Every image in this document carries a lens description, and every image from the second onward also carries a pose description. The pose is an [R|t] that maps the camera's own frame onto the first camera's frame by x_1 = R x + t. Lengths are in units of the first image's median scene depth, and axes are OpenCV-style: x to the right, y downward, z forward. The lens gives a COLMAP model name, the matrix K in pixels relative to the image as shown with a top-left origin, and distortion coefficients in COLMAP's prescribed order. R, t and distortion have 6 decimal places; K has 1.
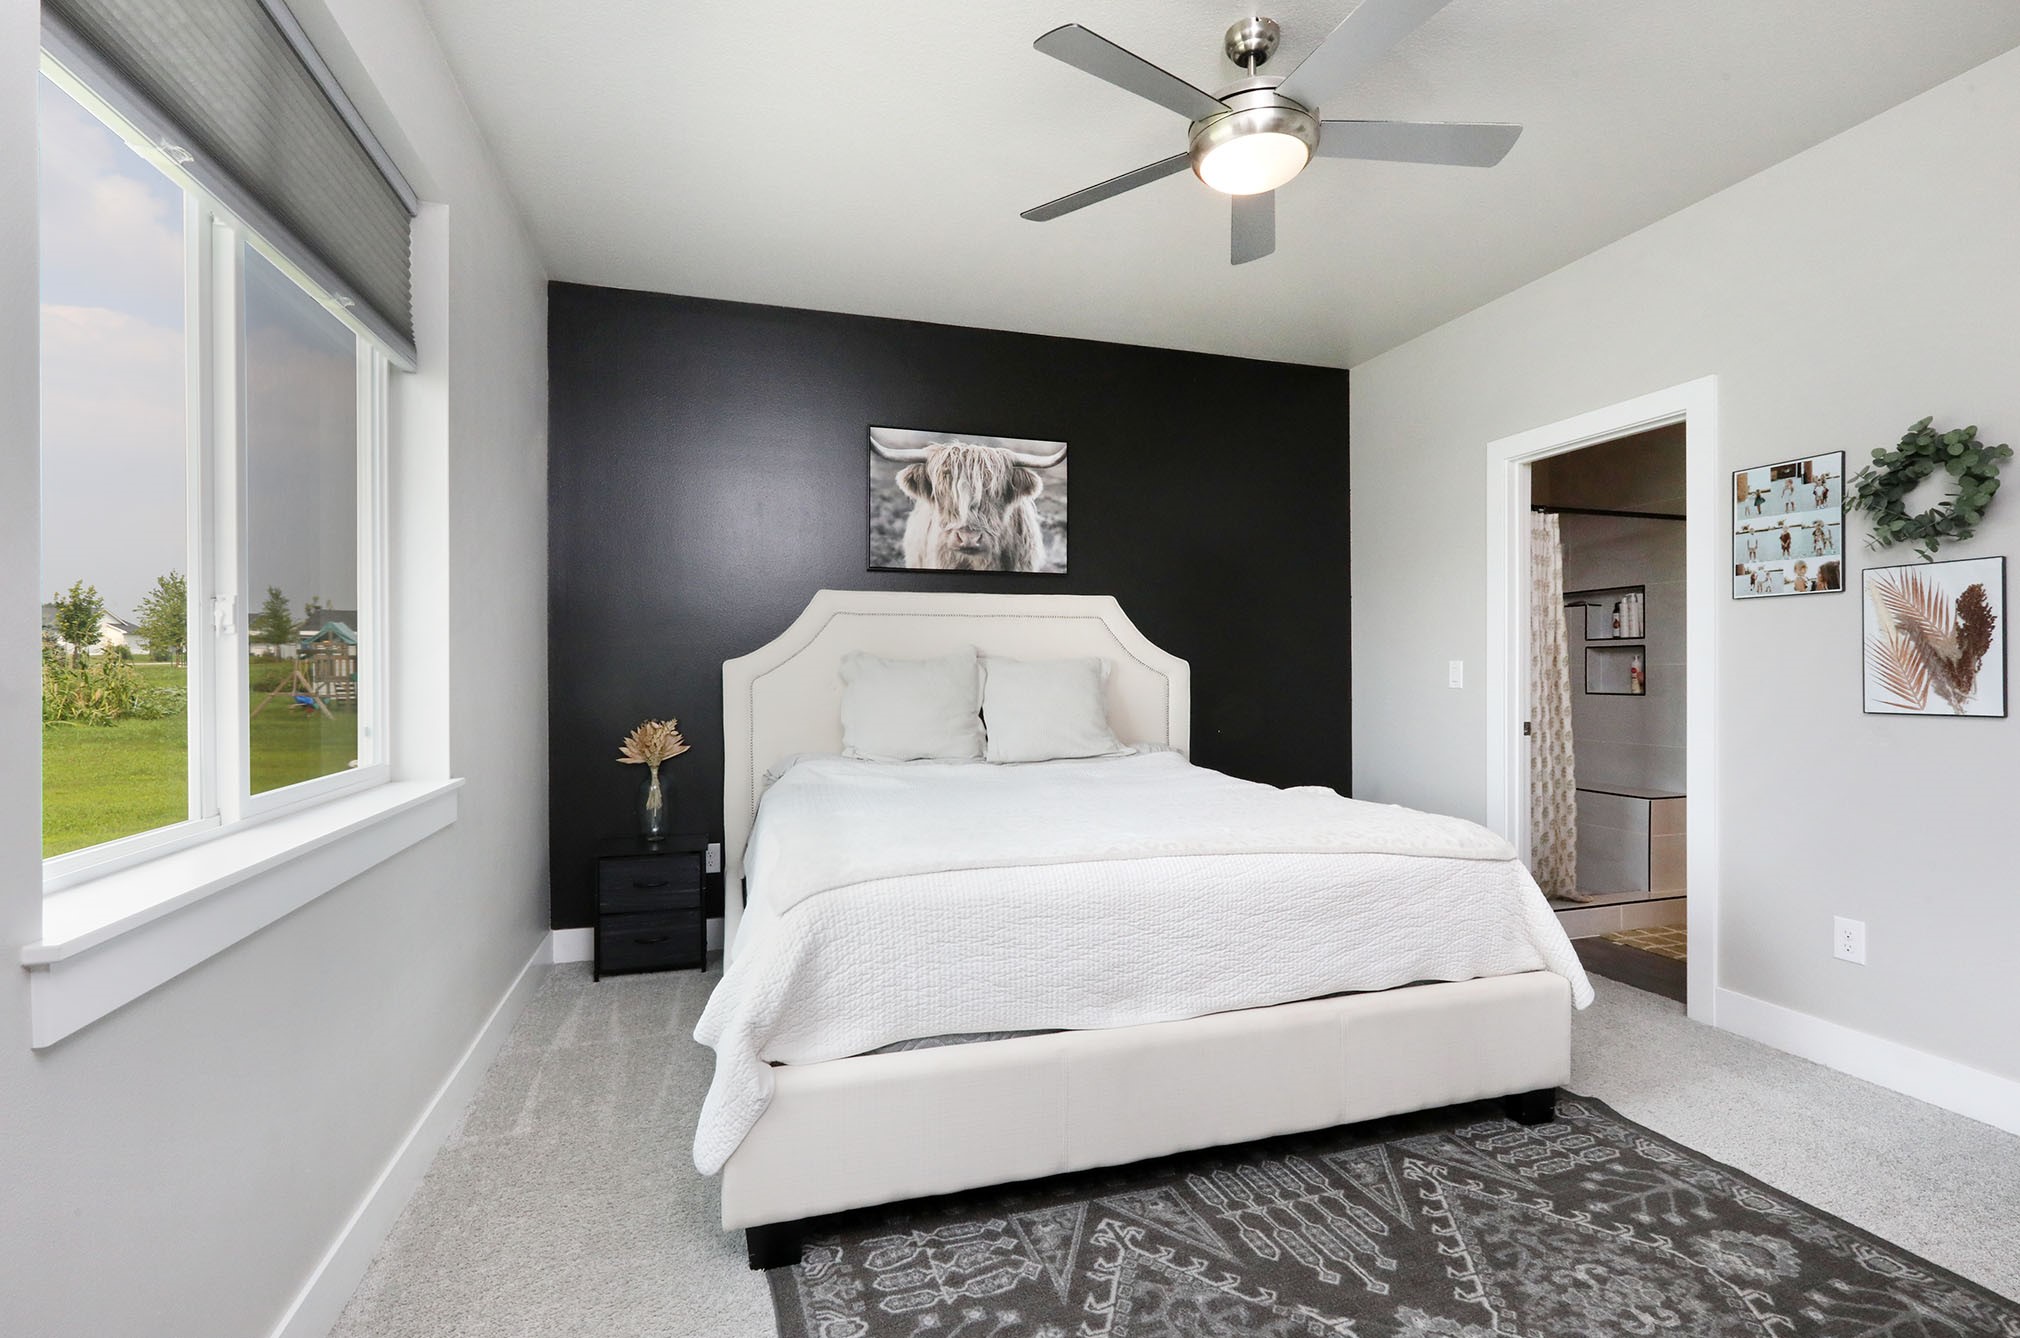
lens RADIAL K [[943.7, 0, 1010.0], [0, 943.7, 669.0], [0, 0, 1]] dist [-0.001013, 0.000200]
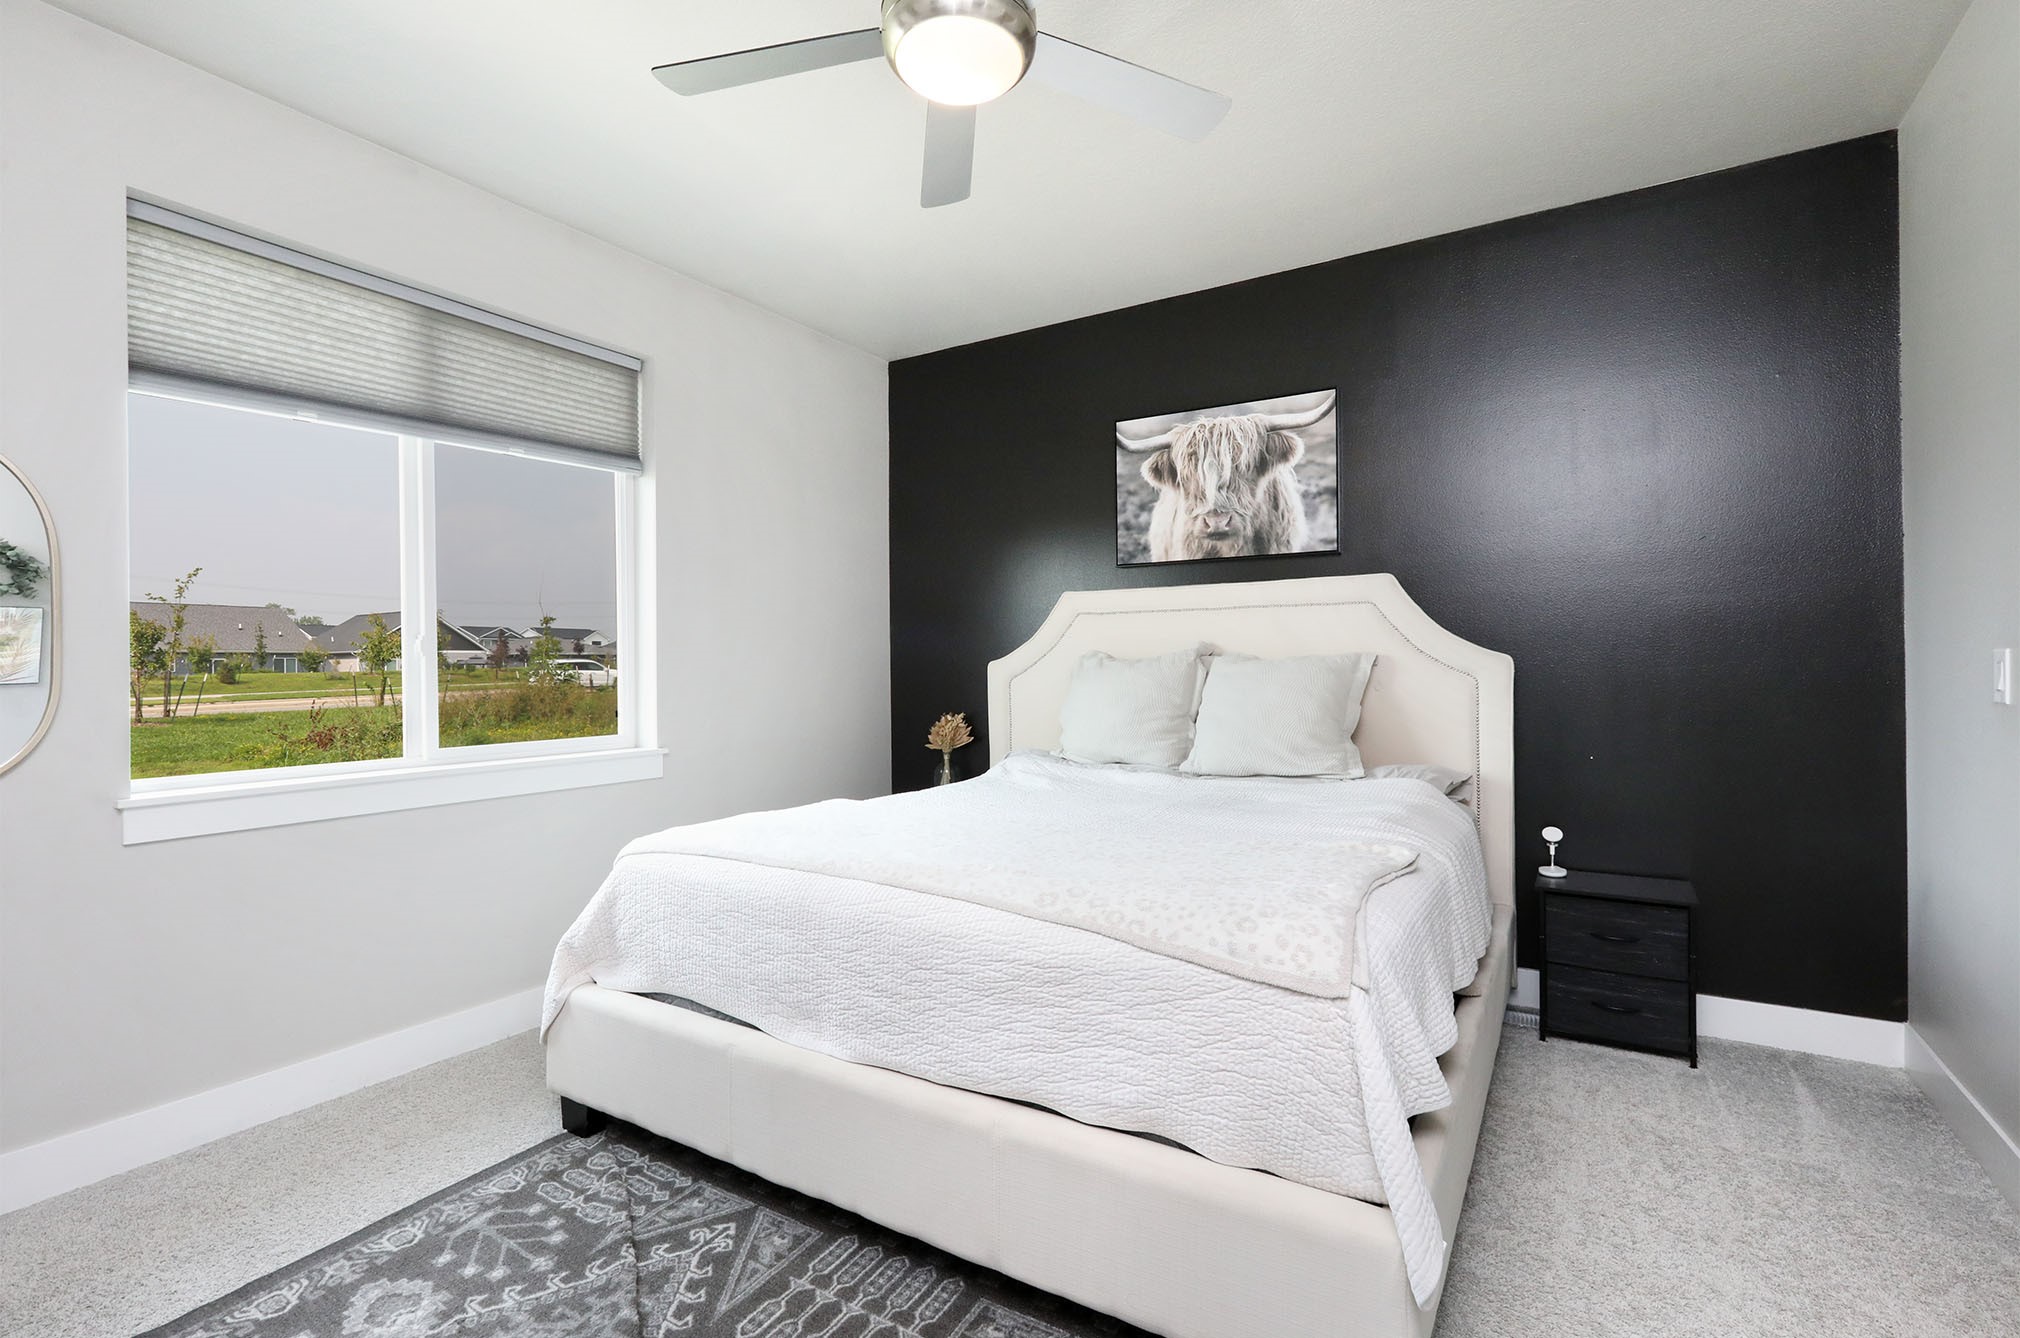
lens RADIAL K [[916.5, 0, 1010.0], [0, 916.5, 669.0], [0, 0, 1]] dist [-0.019400, 0.000432]
pose [[0.658379, -0.002754, -0.752681, 0.493959], [0.006959, 0.999973, 0.002428, -0.002810], [0.752654, -0.006836, 0.658381, 0.285603]]
